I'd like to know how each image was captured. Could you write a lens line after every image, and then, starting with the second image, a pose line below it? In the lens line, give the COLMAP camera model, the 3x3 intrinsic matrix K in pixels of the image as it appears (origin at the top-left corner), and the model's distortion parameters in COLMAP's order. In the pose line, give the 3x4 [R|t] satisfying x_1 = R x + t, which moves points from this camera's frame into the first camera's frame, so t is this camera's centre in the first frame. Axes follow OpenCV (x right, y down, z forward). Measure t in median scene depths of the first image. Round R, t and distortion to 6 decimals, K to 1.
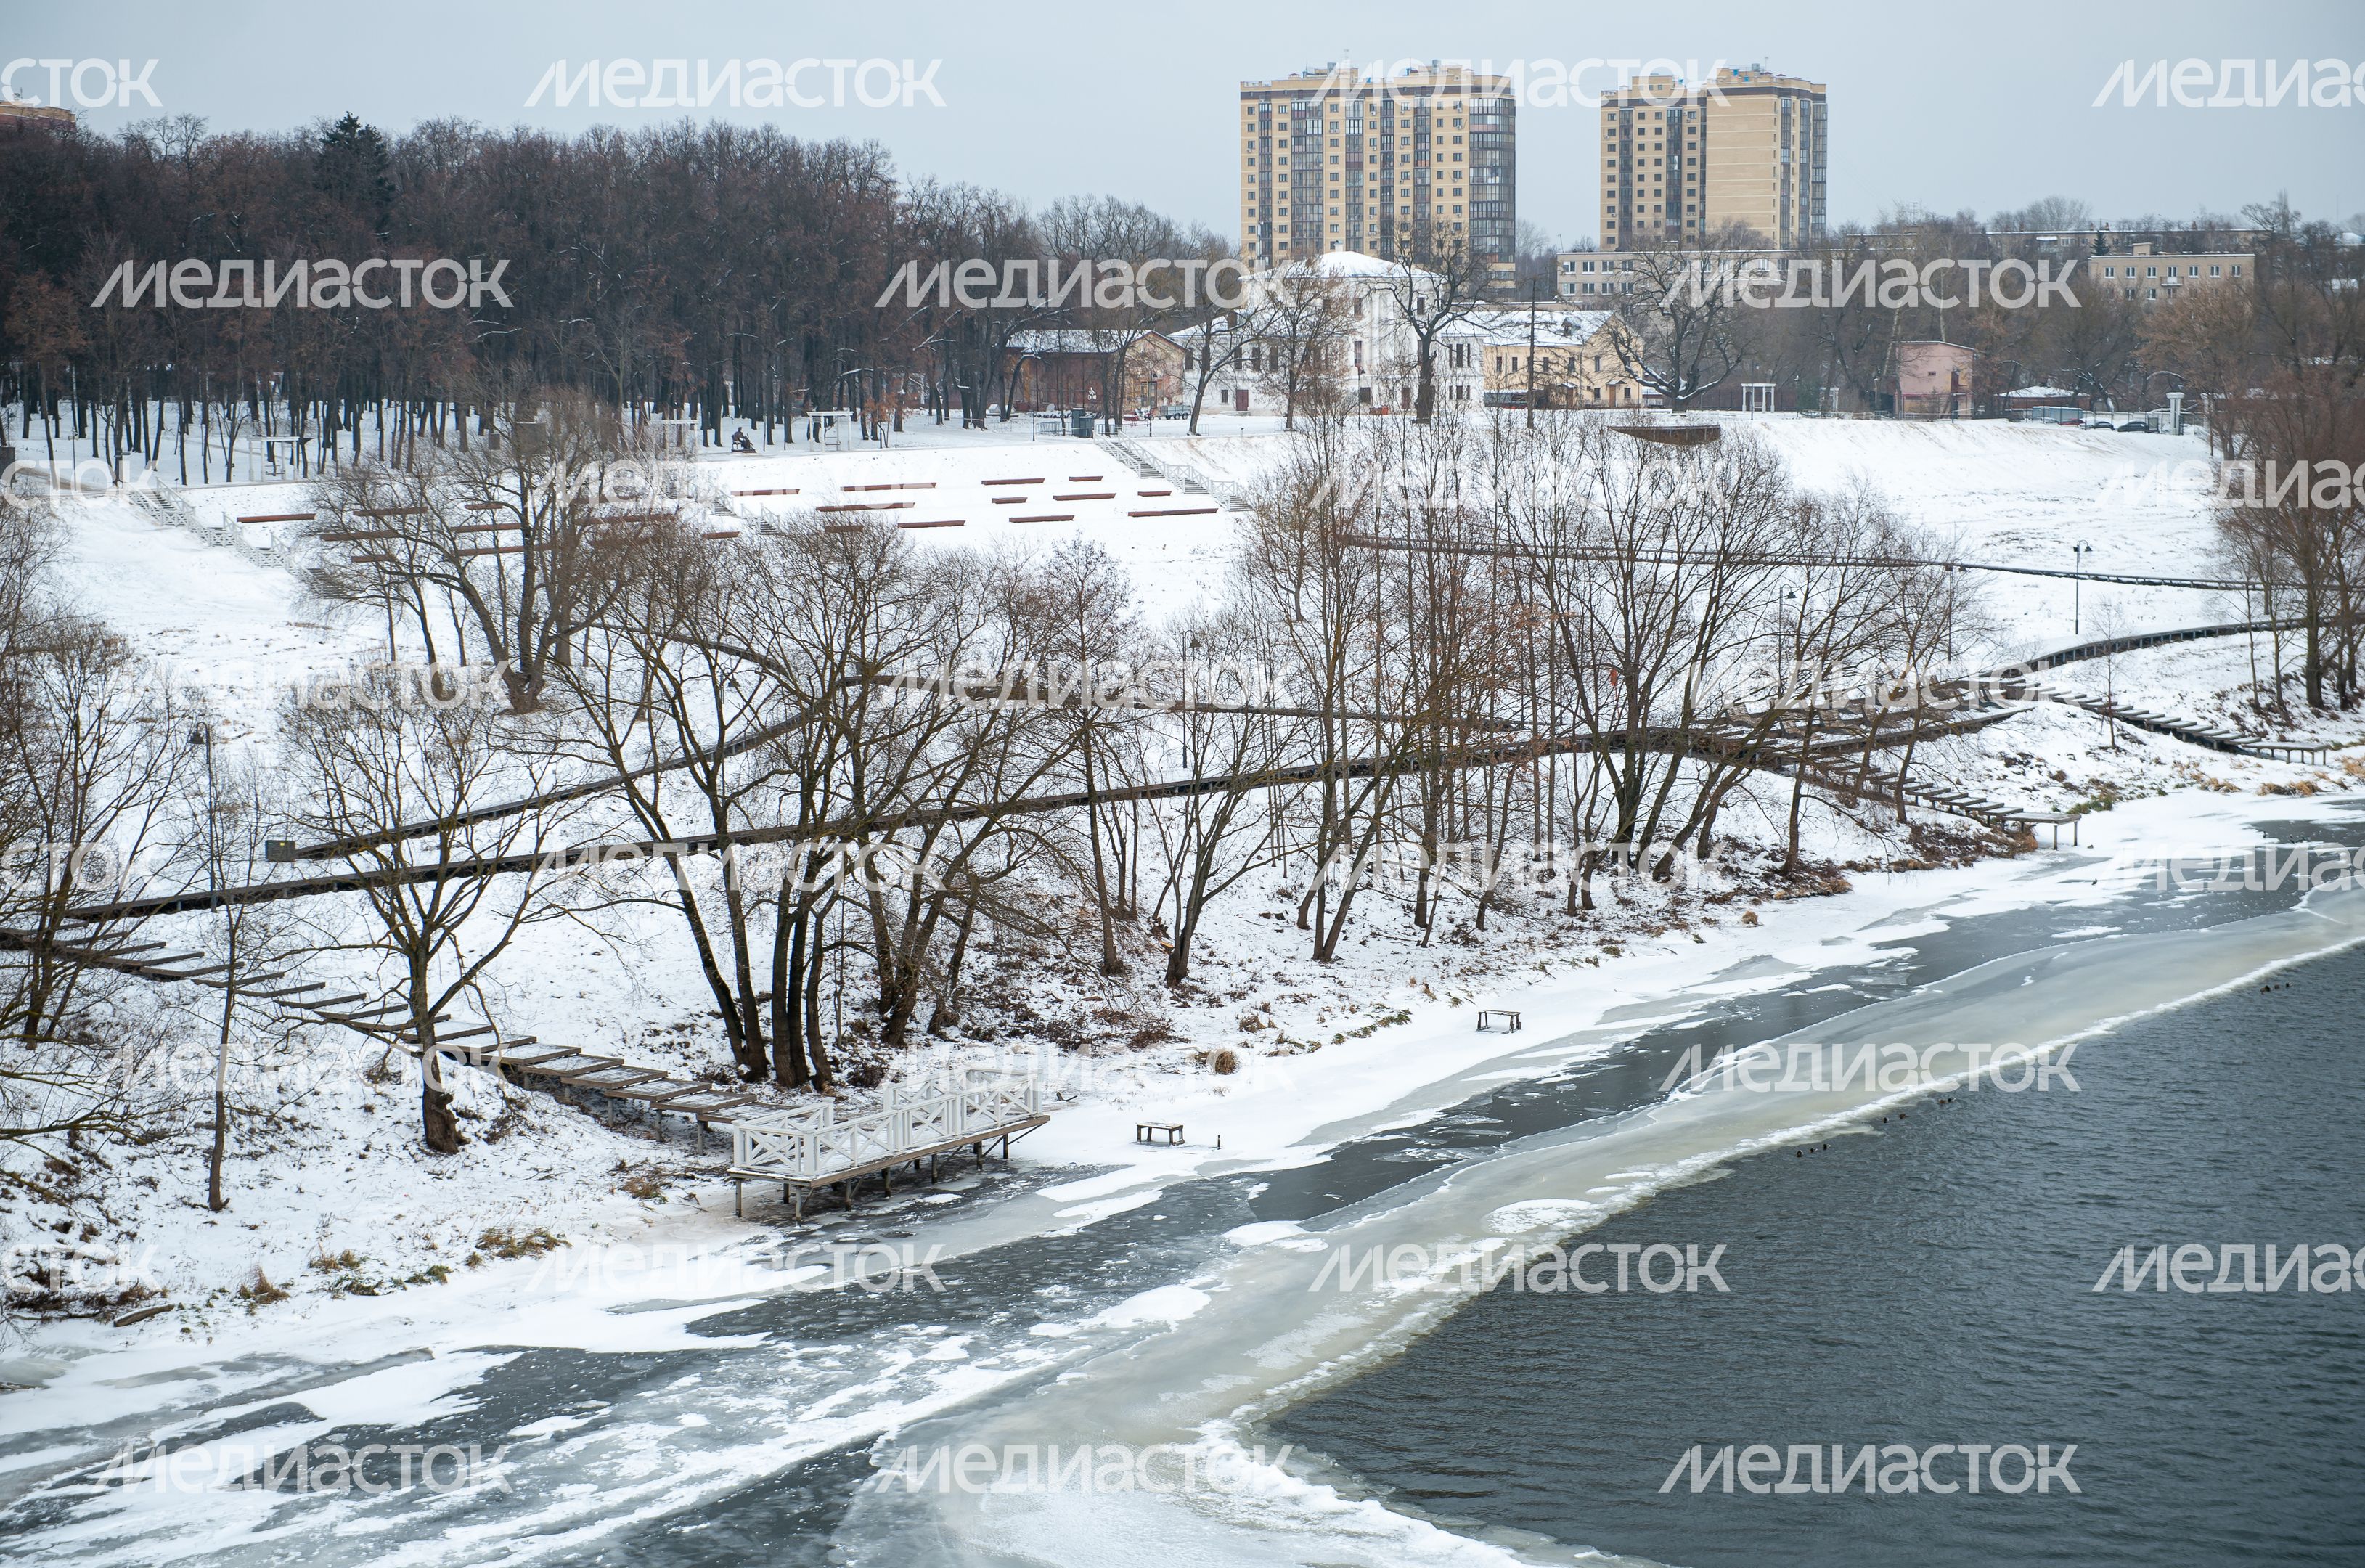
lens RADIAL K [[4557.8, 0, 1184.8], [0, 4557.8, 794.7], [0, 0, 1]] dist [0.123543, 0.000000]
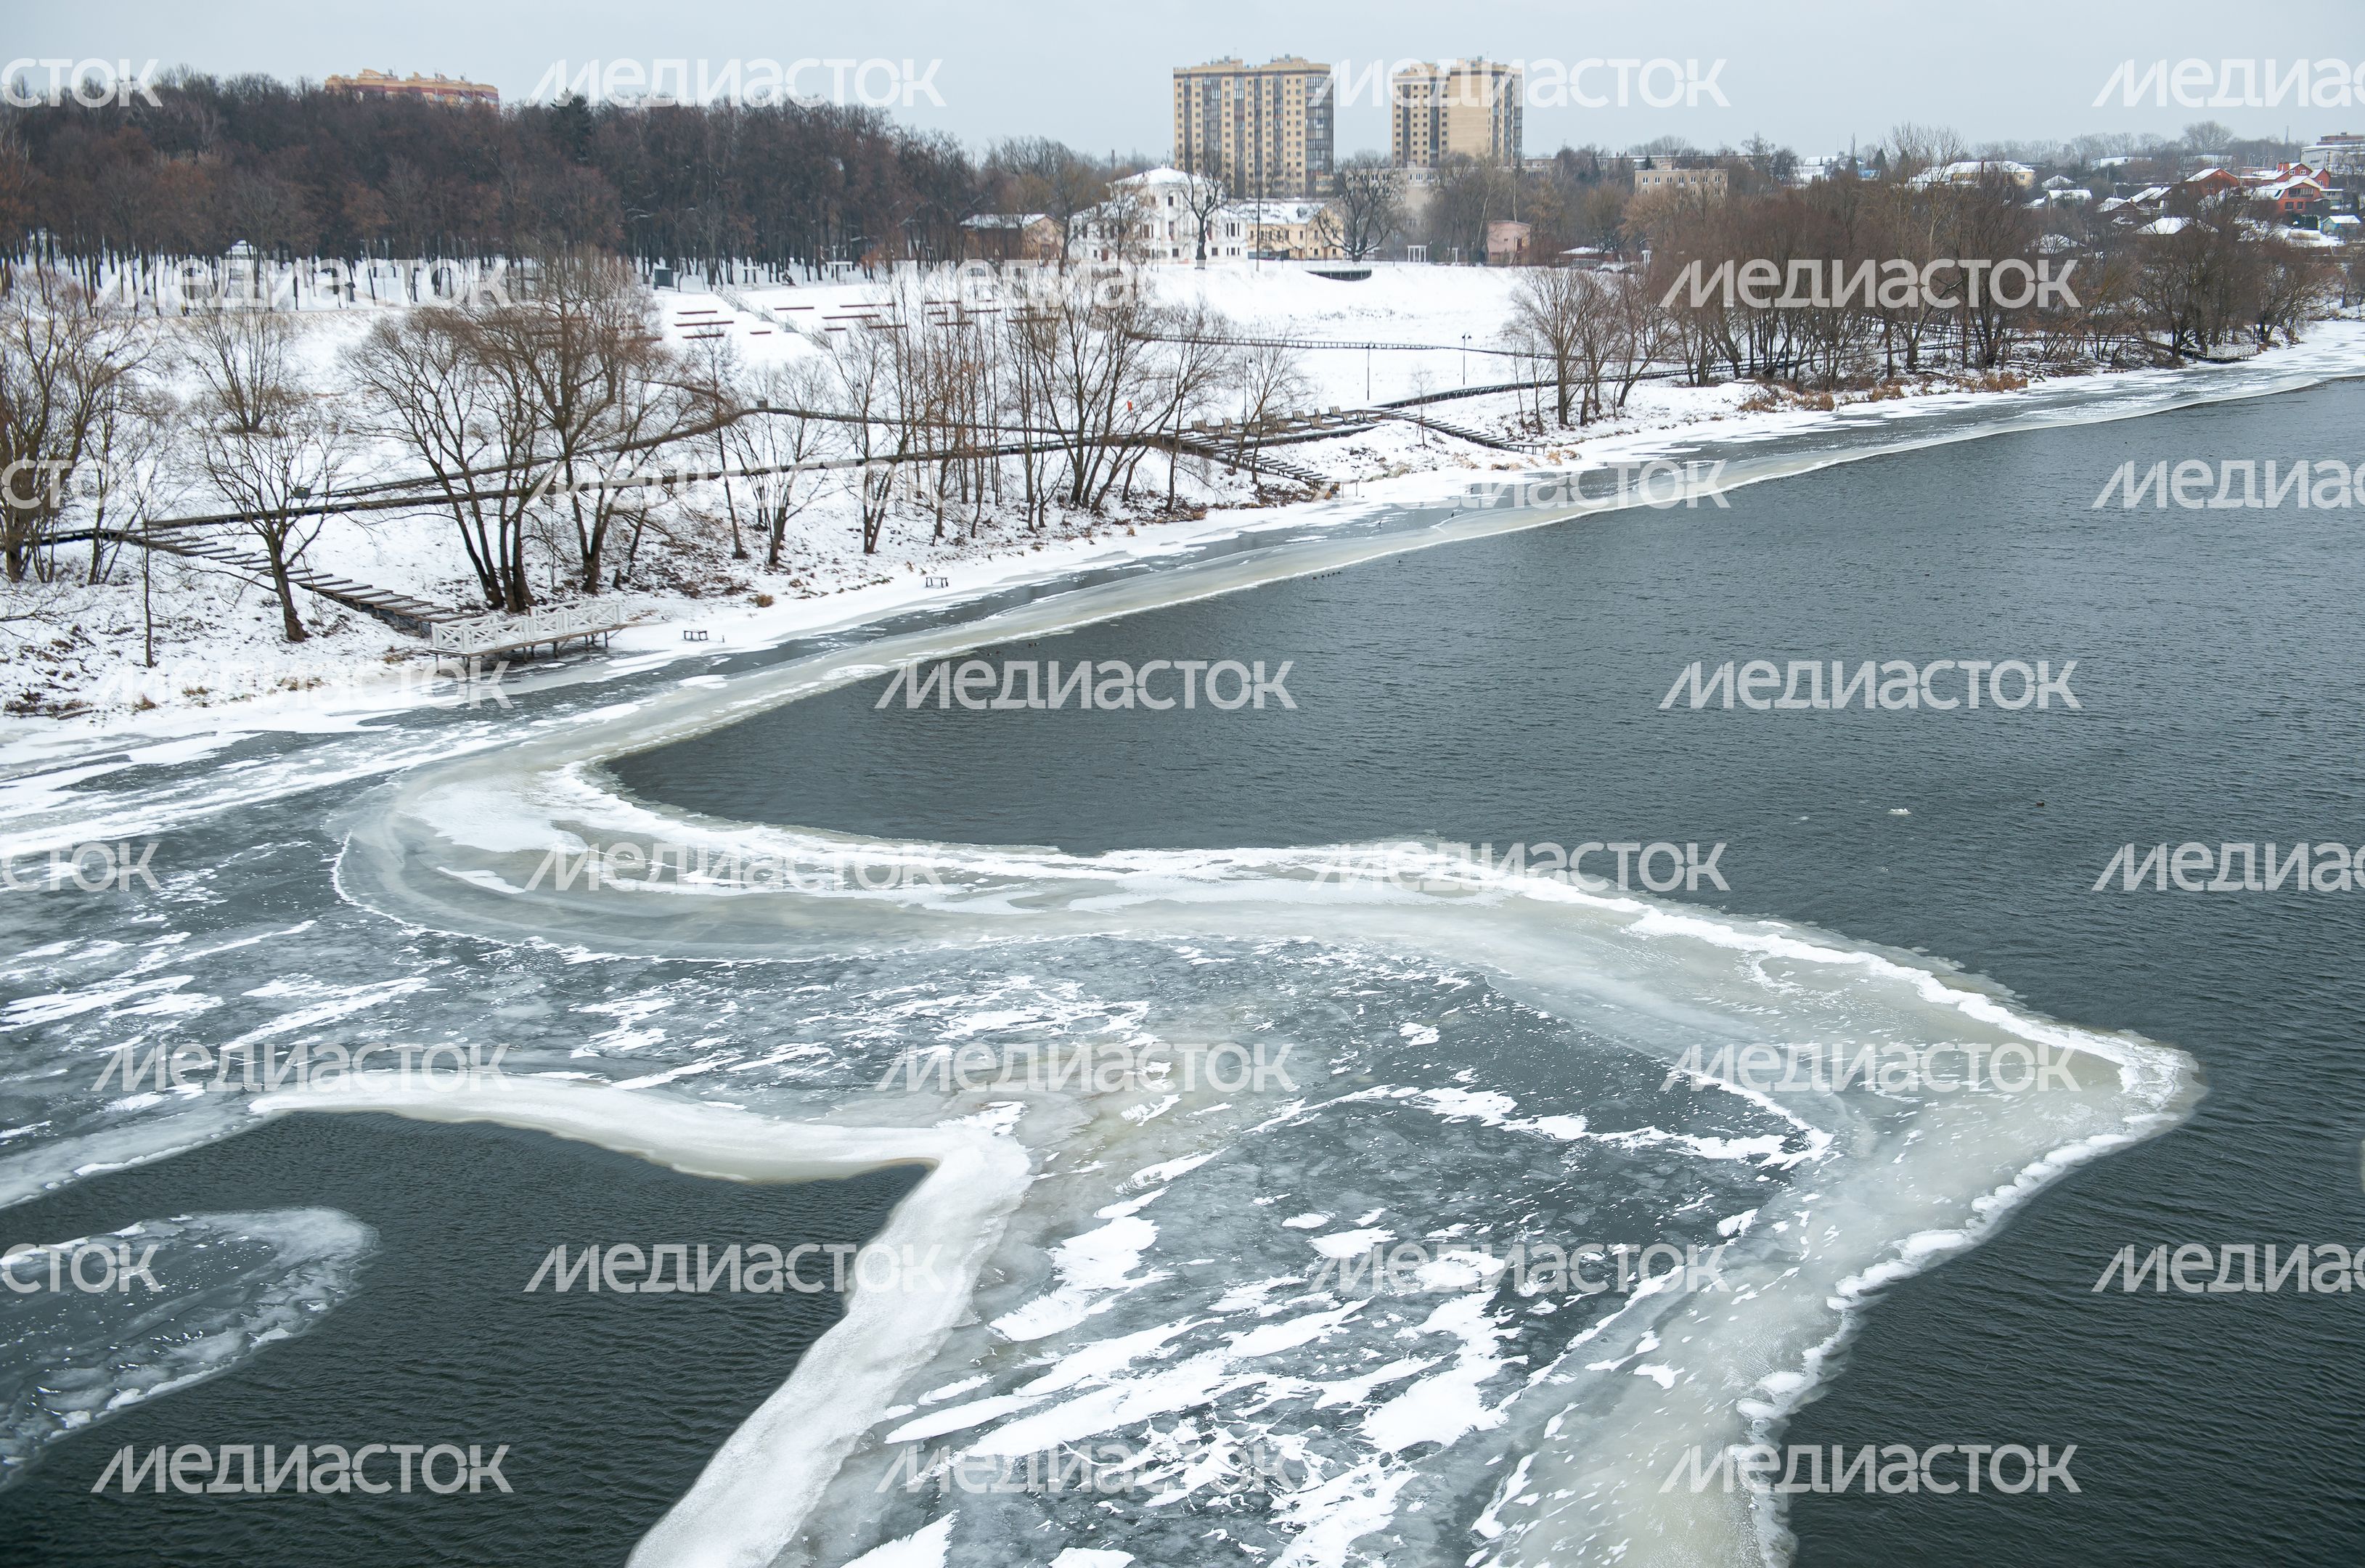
lens RADIAL K [[2645.0, 0, 1226.4], [0, 2645.0, 787.1], [0, 0, 1]] dist [0.059598, 0.000000]
pose [[0.999995, -0.003009, 0.000677, 0.153721], [0.002916, 0.993932, 0.109961, 0.011182], [-0.001004, -0.109958, 0.993936, -0.083723]]
